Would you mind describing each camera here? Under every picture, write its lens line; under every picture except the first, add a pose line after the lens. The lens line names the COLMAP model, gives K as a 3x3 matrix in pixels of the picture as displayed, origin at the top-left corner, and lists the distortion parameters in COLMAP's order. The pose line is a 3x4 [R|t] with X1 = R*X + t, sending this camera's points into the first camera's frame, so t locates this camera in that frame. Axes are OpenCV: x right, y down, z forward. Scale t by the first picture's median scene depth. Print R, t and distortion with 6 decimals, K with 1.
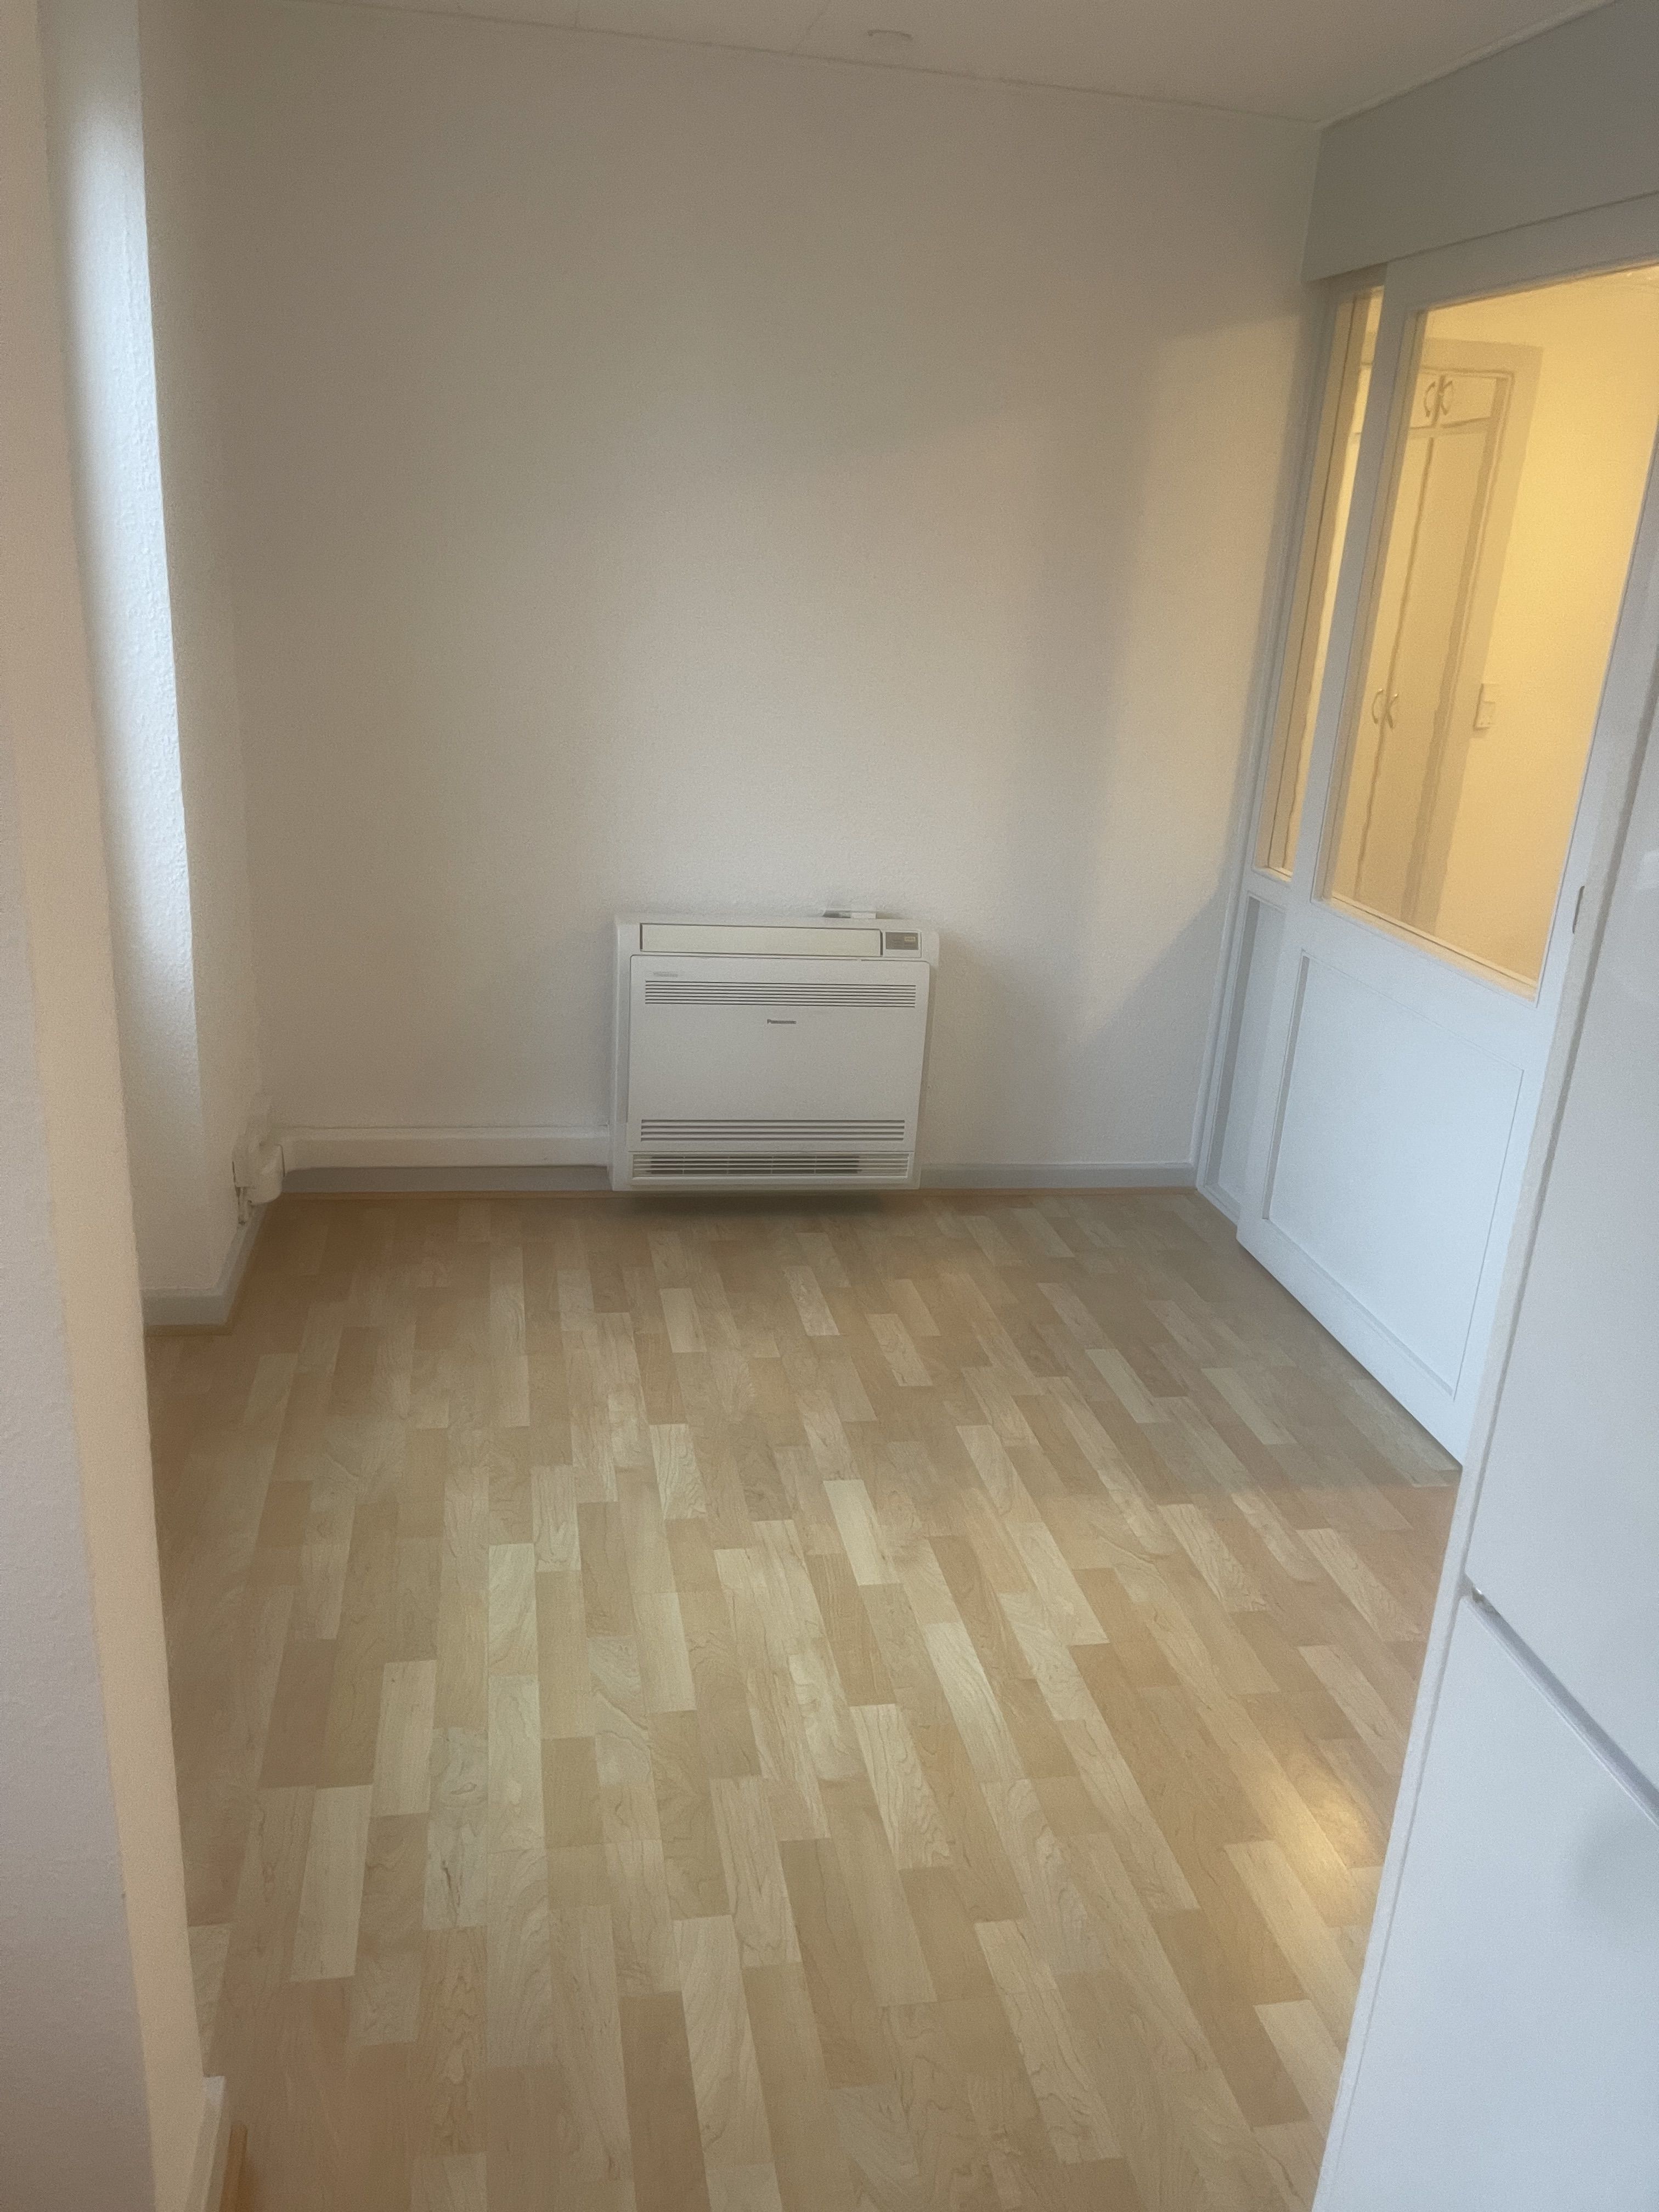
lens RADIAL K [[1651.2, 0, 832.4], [0, 1651.2, 1084.2], [0, 0, 1]] dist [0.026840, -0.011010]
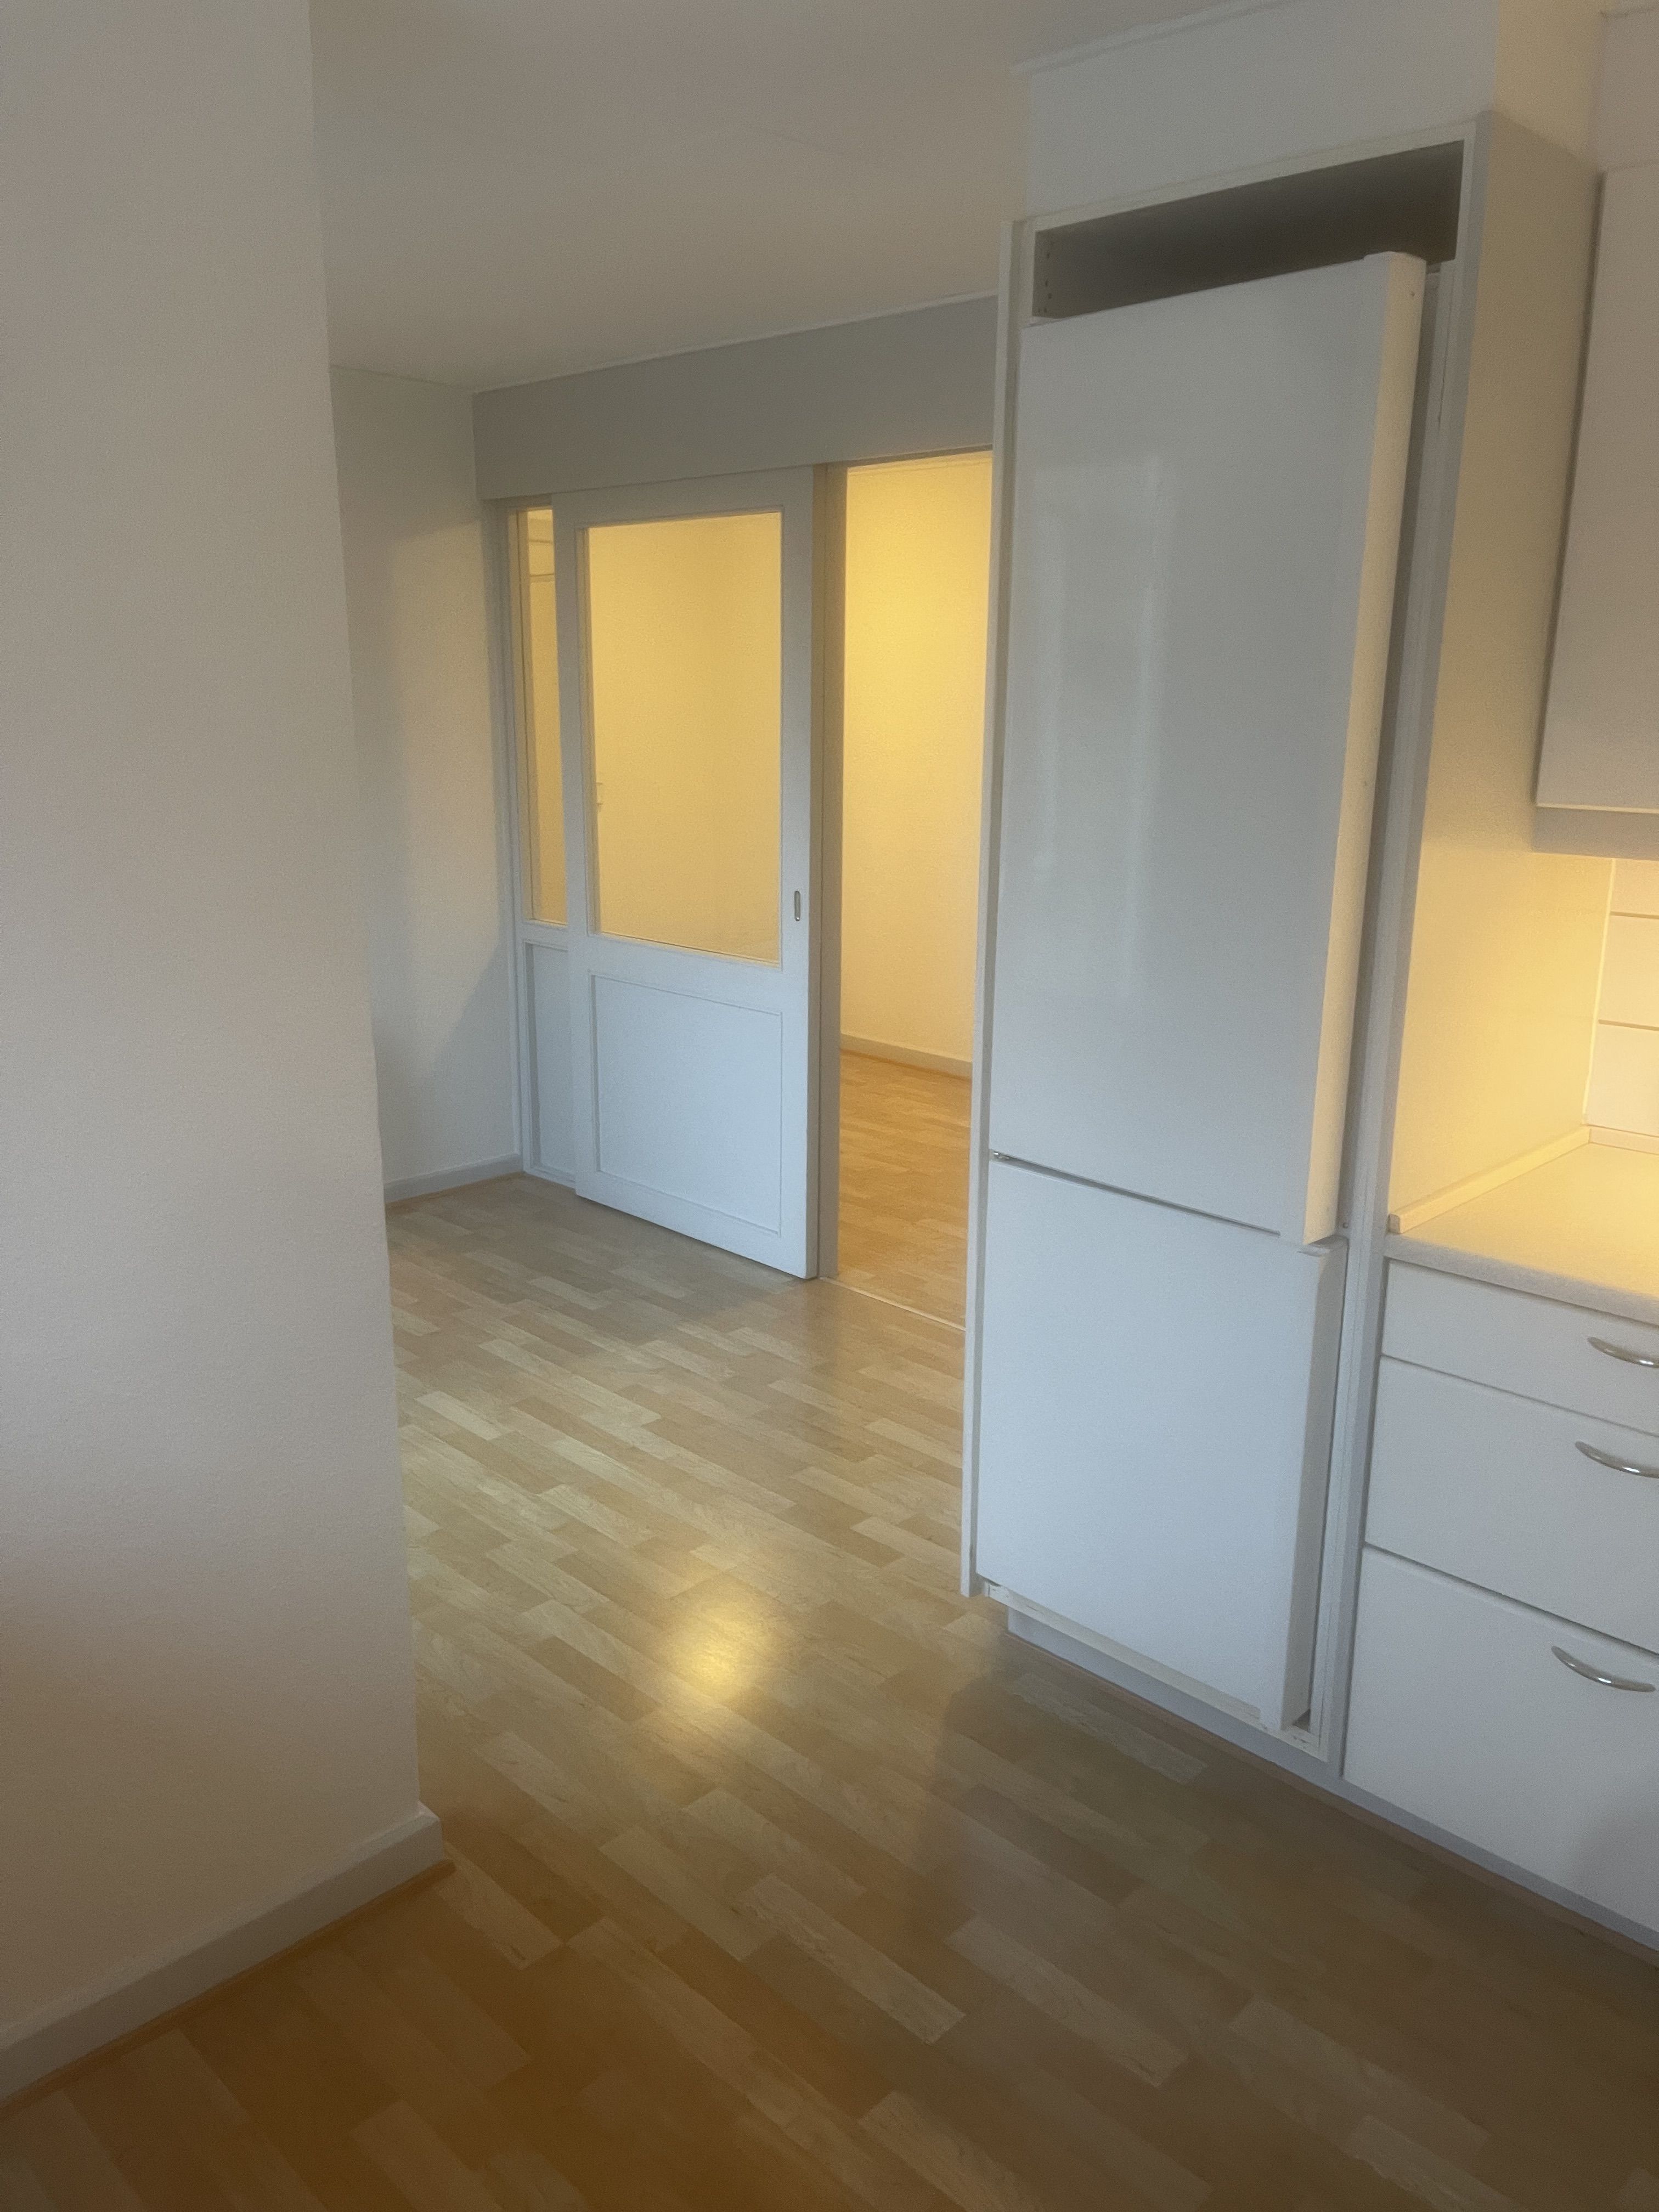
lens RADIAL K [[1651.2, 0, 828.8], [0, 1651.2, 1106.9], [0, 0, 1]] dist [0.026840, -0.011010]
pose [[0.820619, -0.199681, 0.535455, -0.492692], [0.220484, 0.975052, 0.025708, 0.061390], [-0.527229, 0.096963, 0.844173, -0.404305]]
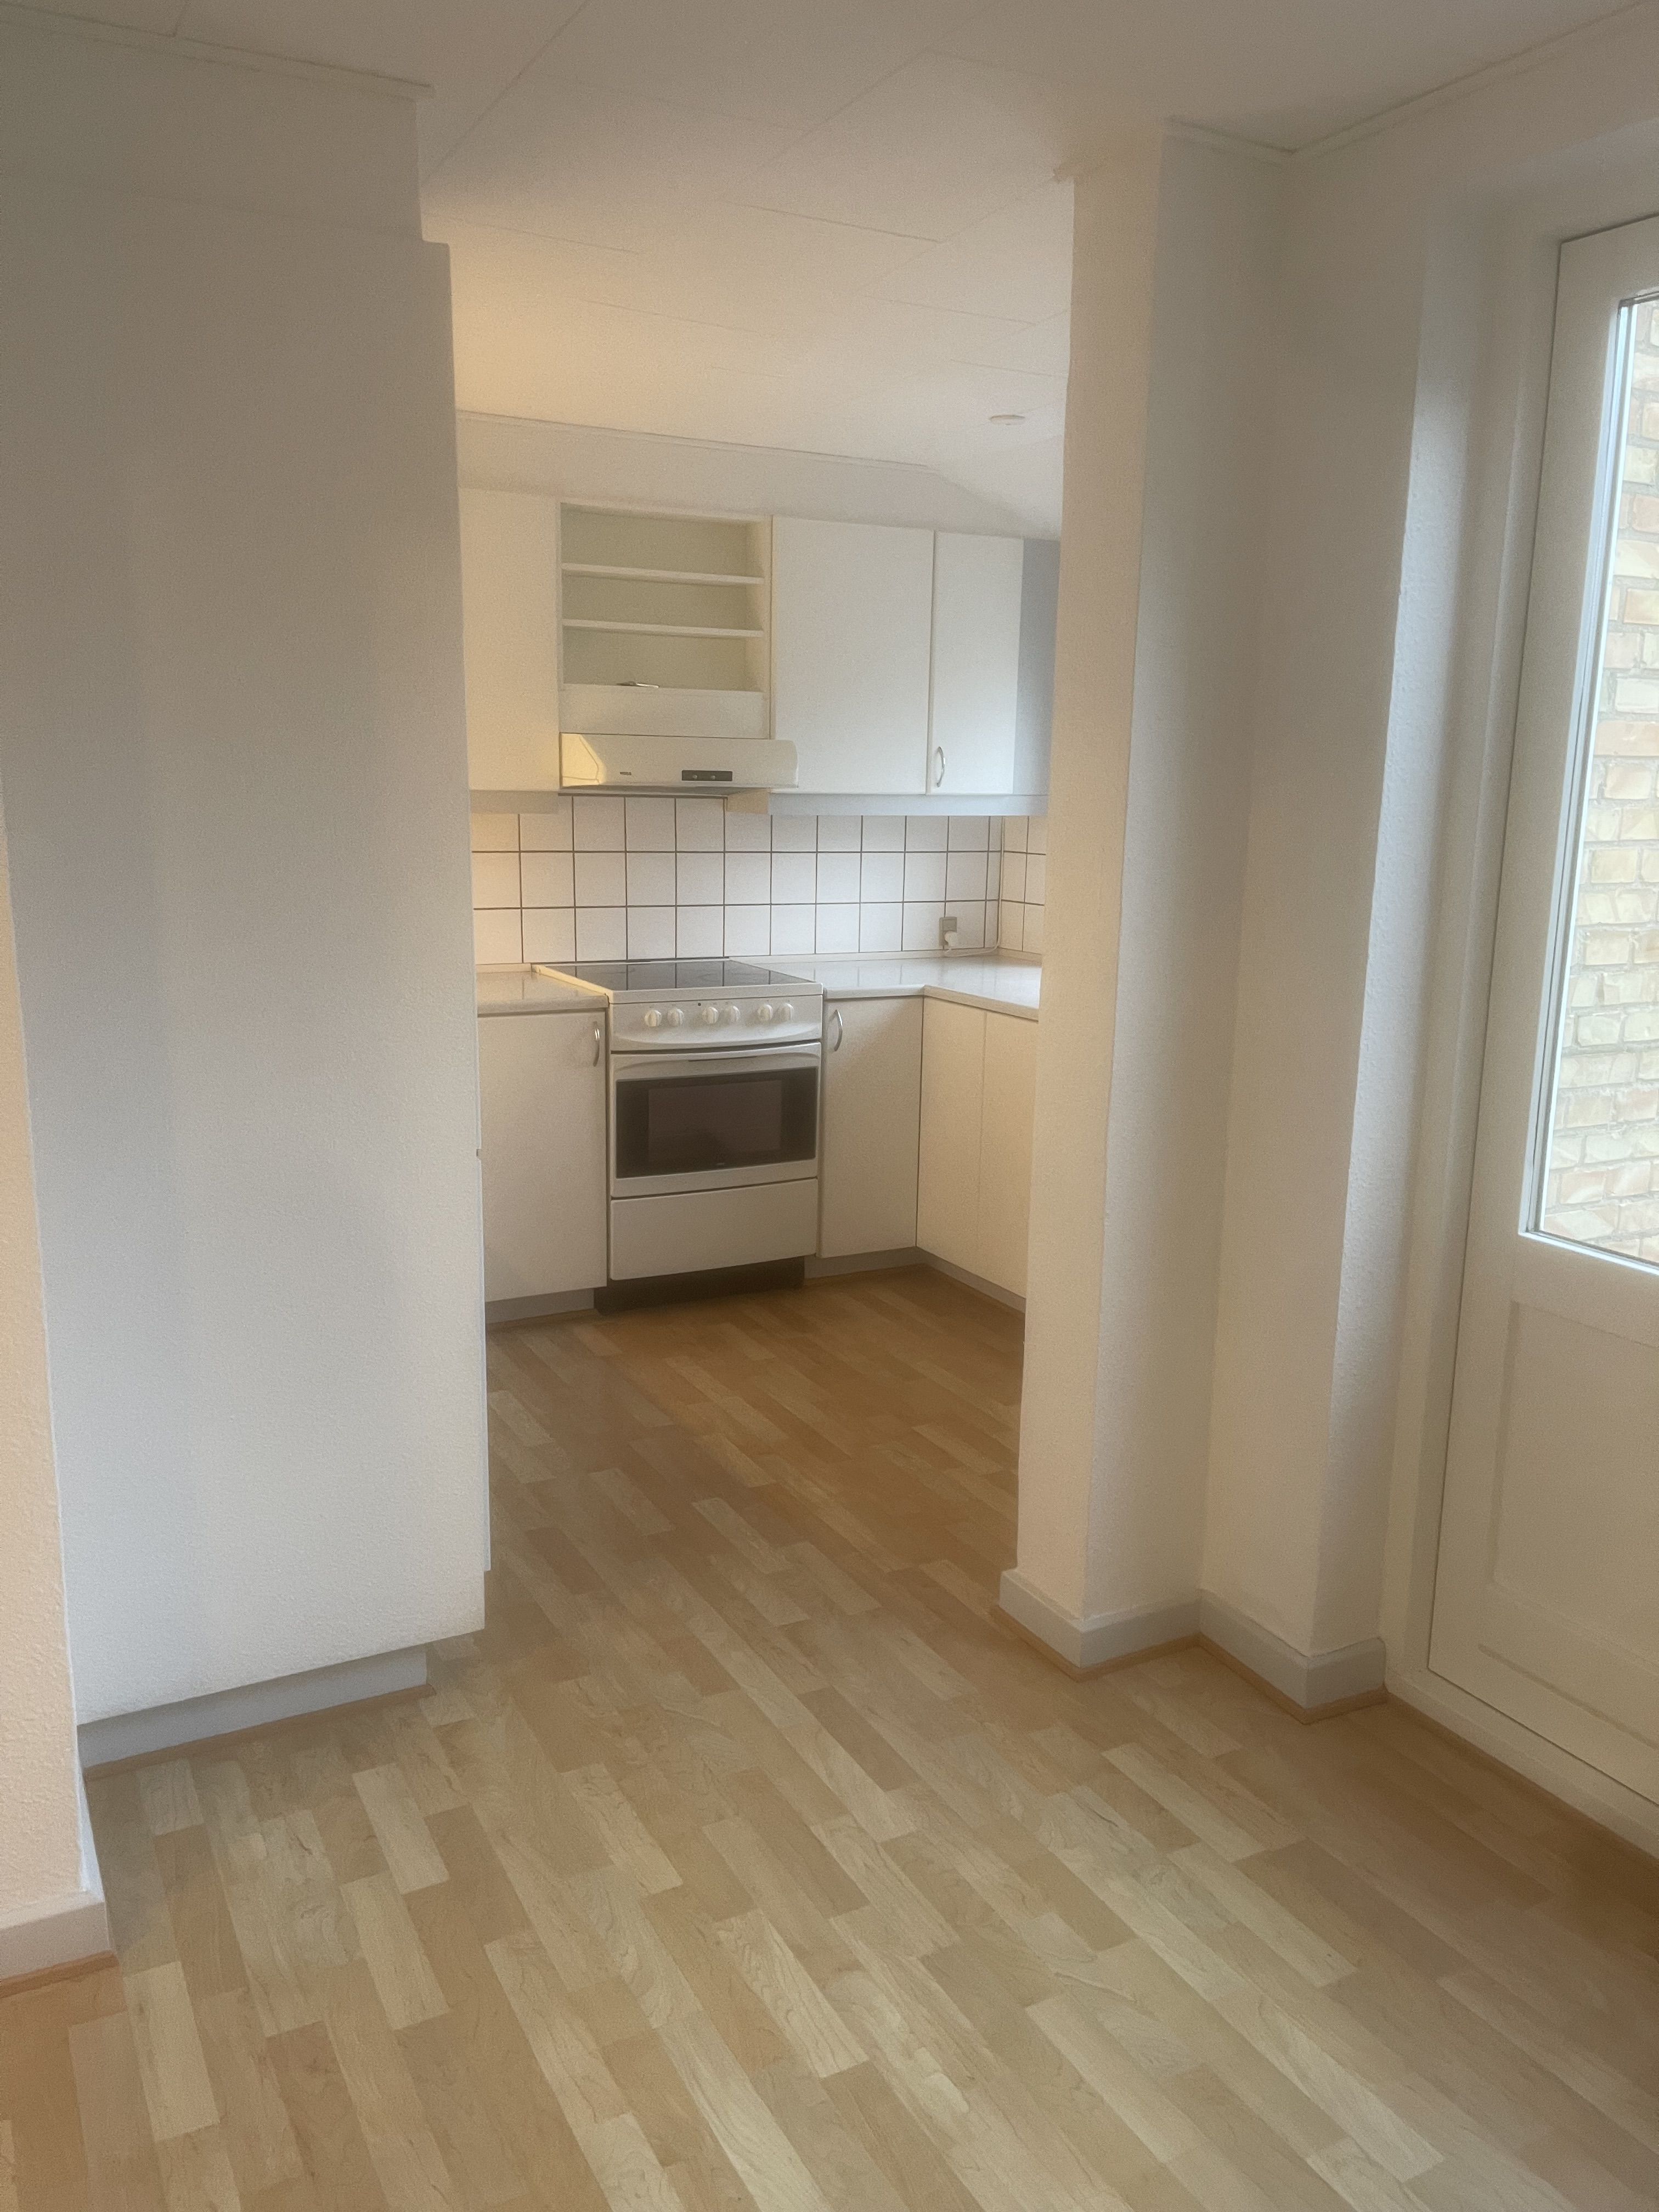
lens RADIAL K [[1651.2, 0, 828.2], [0, 1651.2, 1100.0], [0, 0, 1]] dist [0.026840, -0.011010]
pose [[-0.950012, -0.017559, -0.311720, 0.308472], [-0.165903, 0.874186, 0.456371, -0.449382], [0.264488, 0.485273, -0.833400, 1.473879]]
